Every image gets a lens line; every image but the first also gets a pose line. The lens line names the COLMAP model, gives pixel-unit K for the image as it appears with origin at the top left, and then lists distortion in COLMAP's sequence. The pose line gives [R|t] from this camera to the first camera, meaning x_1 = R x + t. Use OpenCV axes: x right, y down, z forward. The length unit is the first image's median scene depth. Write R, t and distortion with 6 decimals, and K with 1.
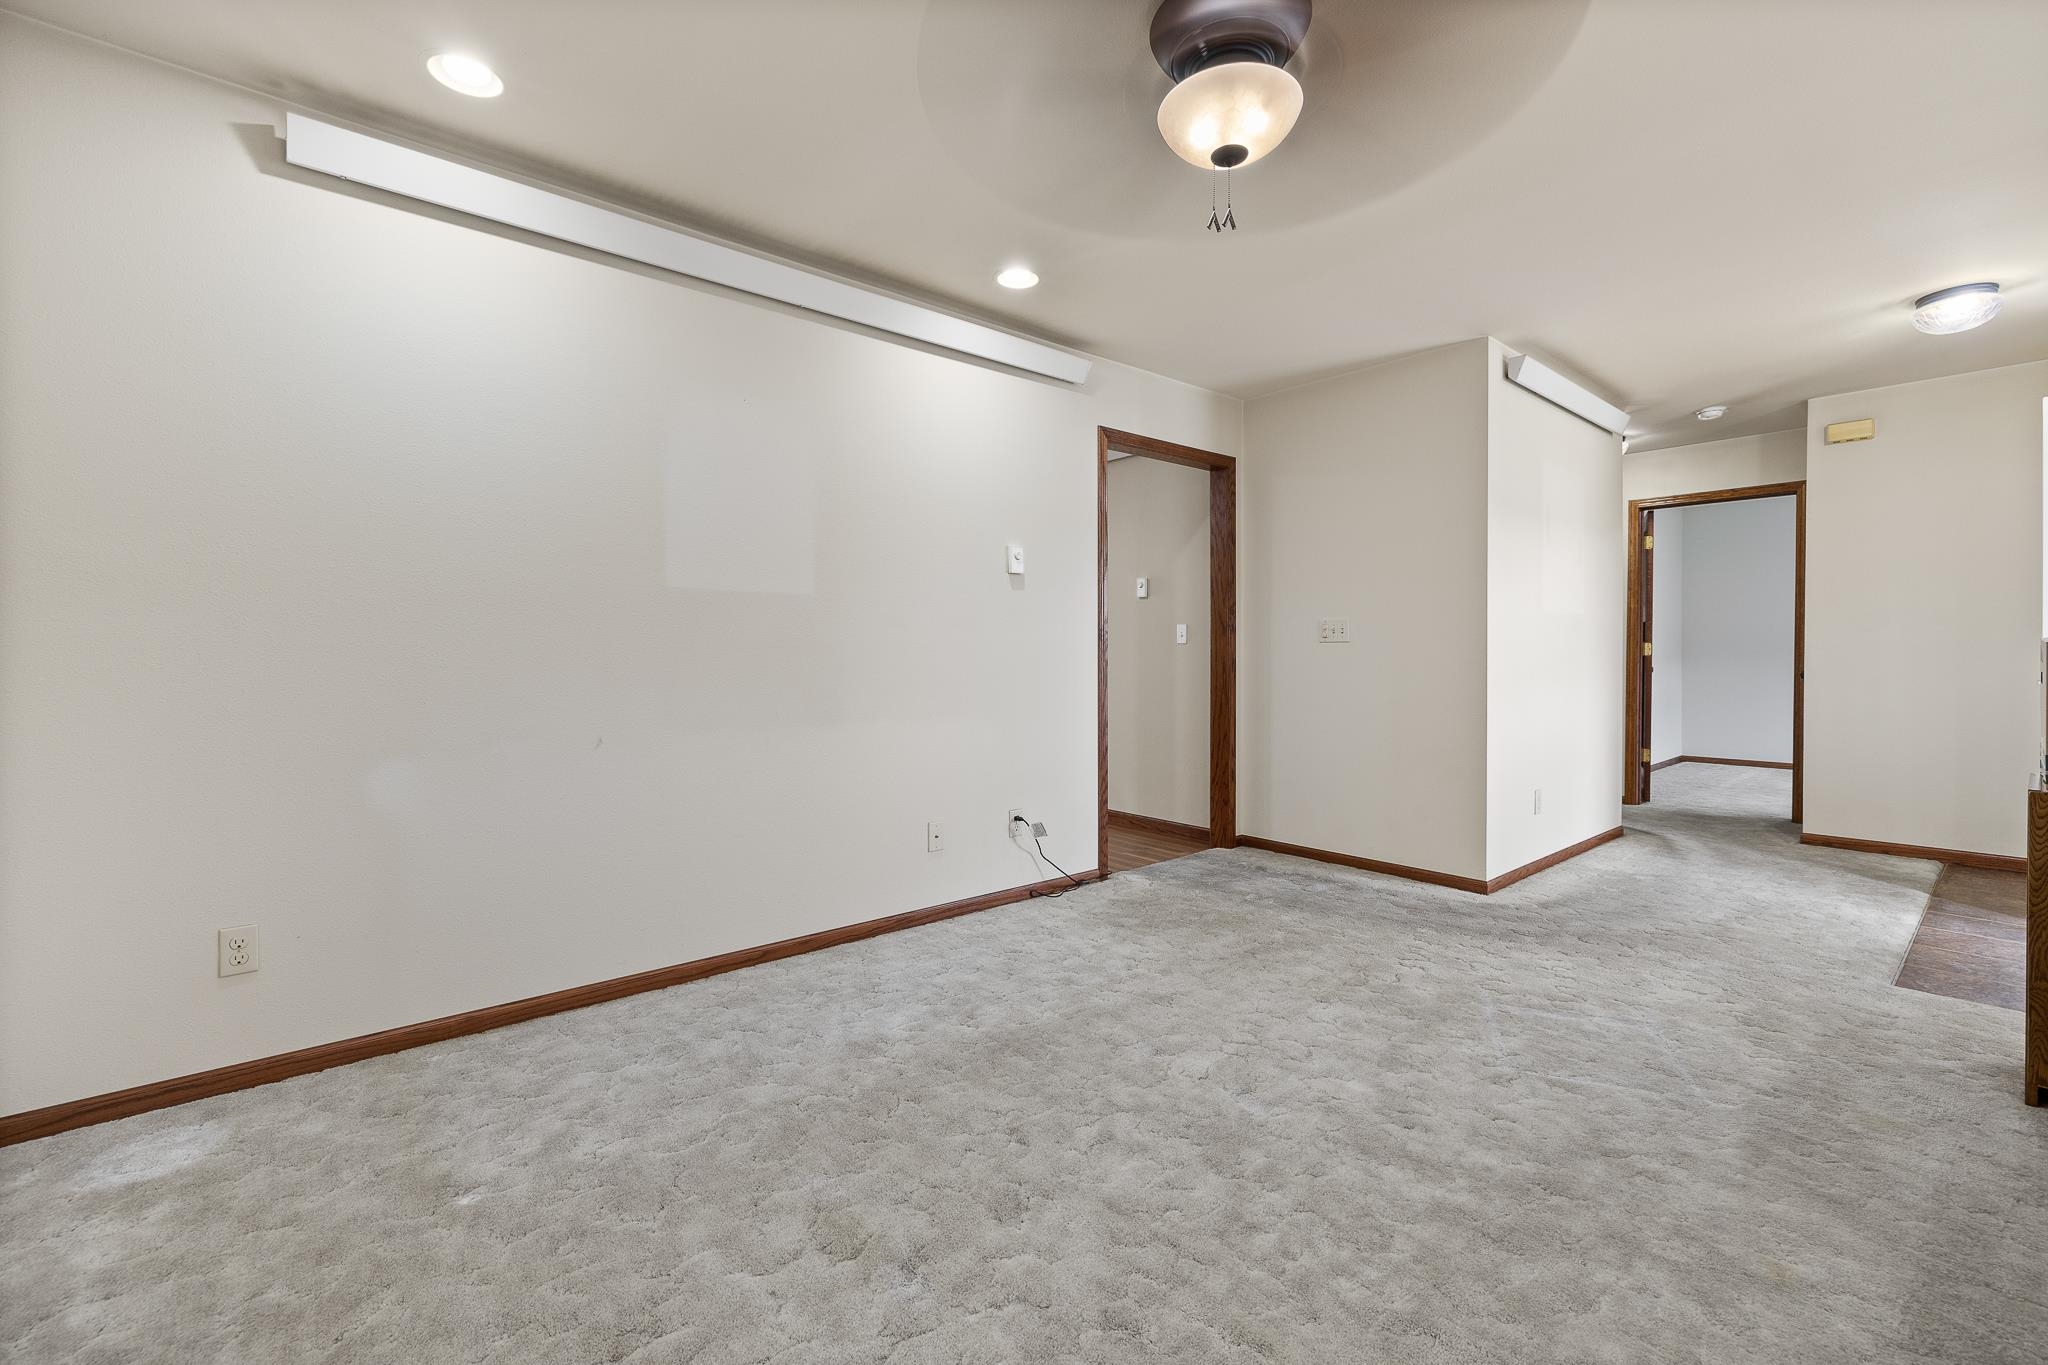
lens RADIAL K [[854.9, 0, 1038.6], [0, 854.9, 667.0], [0, 0, 1]] dist [-0.000903, -0.000336]
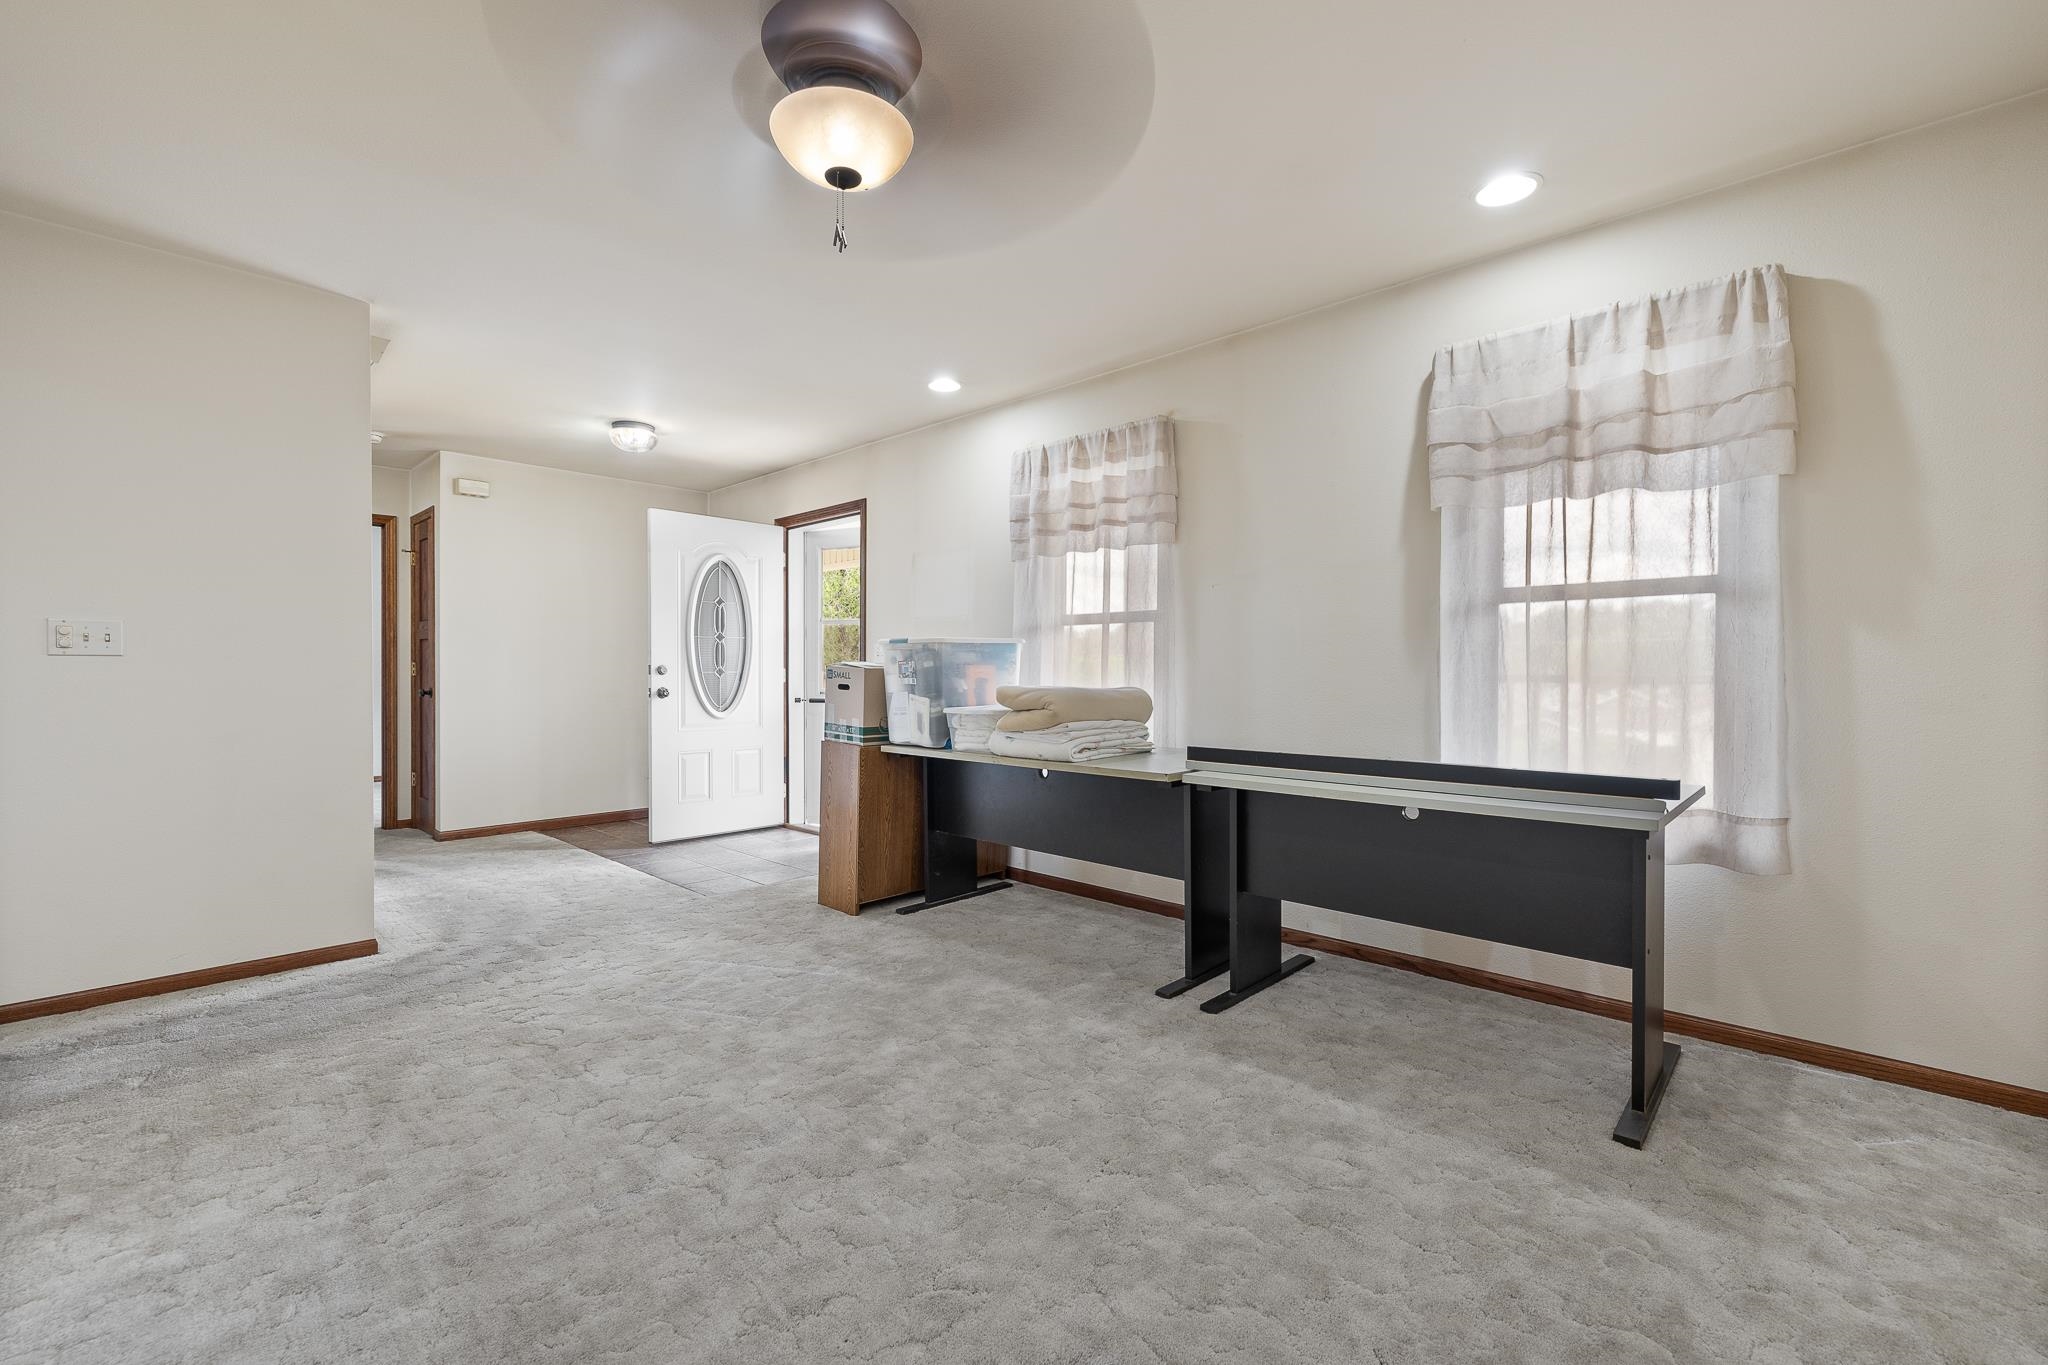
lens RADIAL K [[854.9, 0, 1021.6], [0, 854.9, 686.8], [0, 0, 1]] dist [-0.000903, -0.000336]
pose [[-0.091099, -0.015388, 0.995723, -0.498886], [0.012271, 0.999787, 0.016573, -0.011267], [-0.995766, 0.013728, -0.090891, 0.545485]]
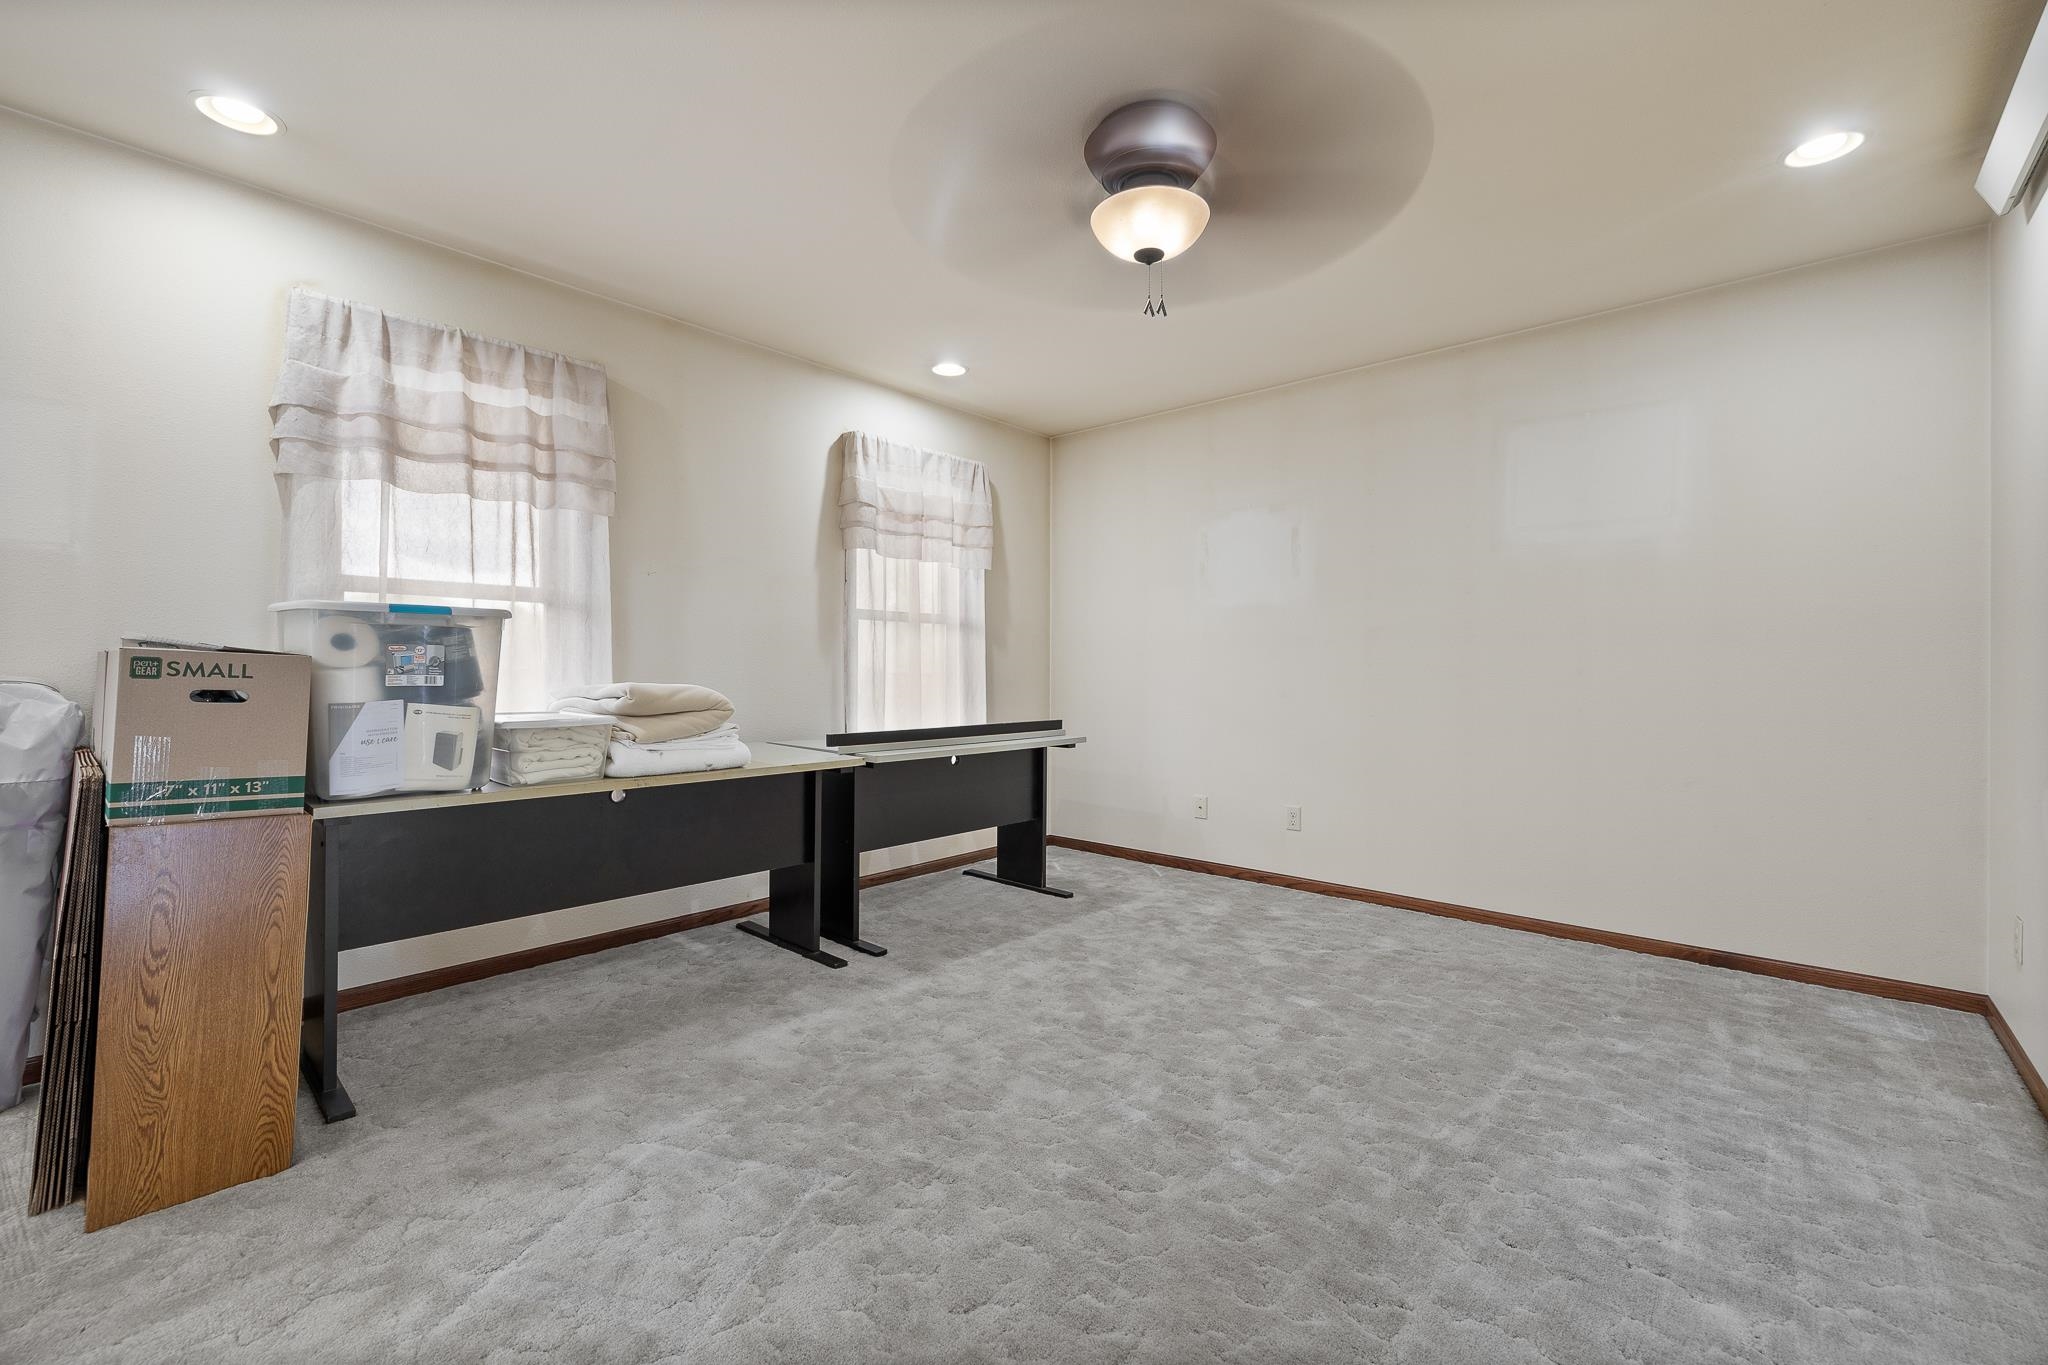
lens RADIAL K [[854.9, 0, 1022.5], [0, 854.9, 672.5], [0, 0, 1]] dist [-0.000903, -0.000336]
pose [[-0.993841, 0.000496, -0.110814, 0.325058], [-0.001351, 0.999861, 0.016594, -0.019960], [0.110806, 0.016641, -0.993703, 1.347008]]
